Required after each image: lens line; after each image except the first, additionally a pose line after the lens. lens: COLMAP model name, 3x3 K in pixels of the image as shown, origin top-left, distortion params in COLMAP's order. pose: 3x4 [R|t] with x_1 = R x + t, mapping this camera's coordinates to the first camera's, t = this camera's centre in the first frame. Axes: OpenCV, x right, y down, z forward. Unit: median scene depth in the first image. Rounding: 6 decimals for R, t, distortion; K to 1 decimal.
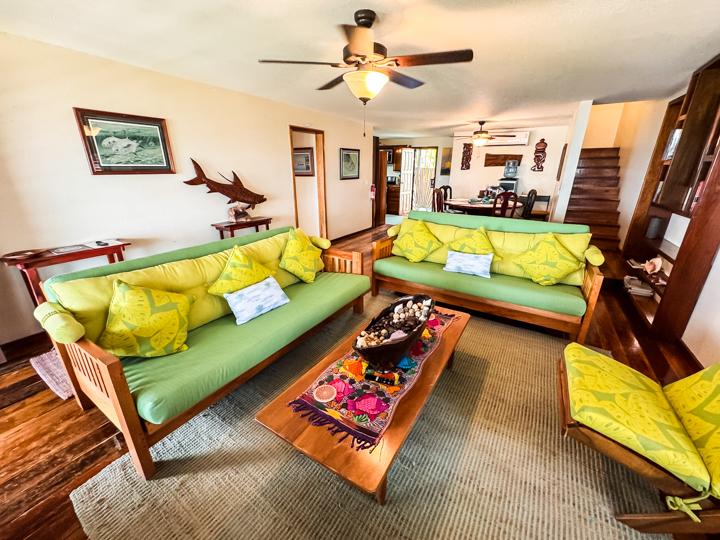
lens RADIAL K [[289.9, 0, 360.0], [0, 289.9, 270.0], [0, 0, 1]] dist [0.000284, -0.000021]
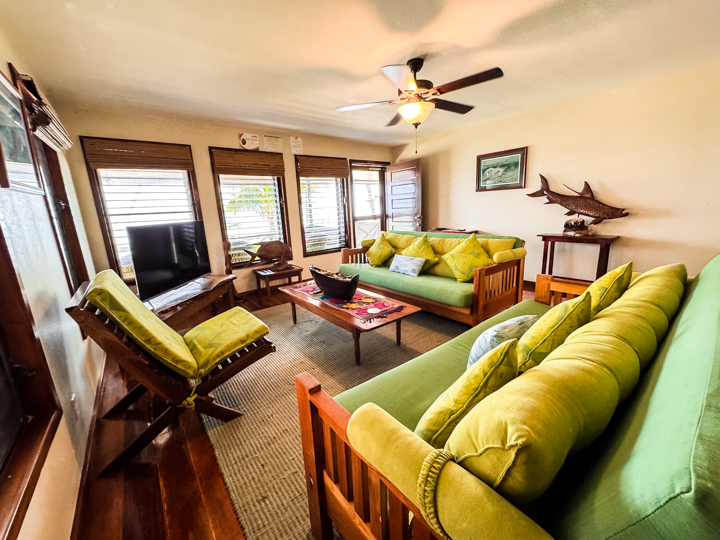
lens RADIAL K [[290.3, 0, 360.0], [0, 290.3, 270.0], [0, 0, 1]] dist [0.000034, 0.000037]
pose [[-0.334651, 0.210381, -0.918558, 0.814302], [-0.267219, 0.913562, 0.306591, -0.200131], [0.903661, 0.348057, -0.249507, 0.780391]]
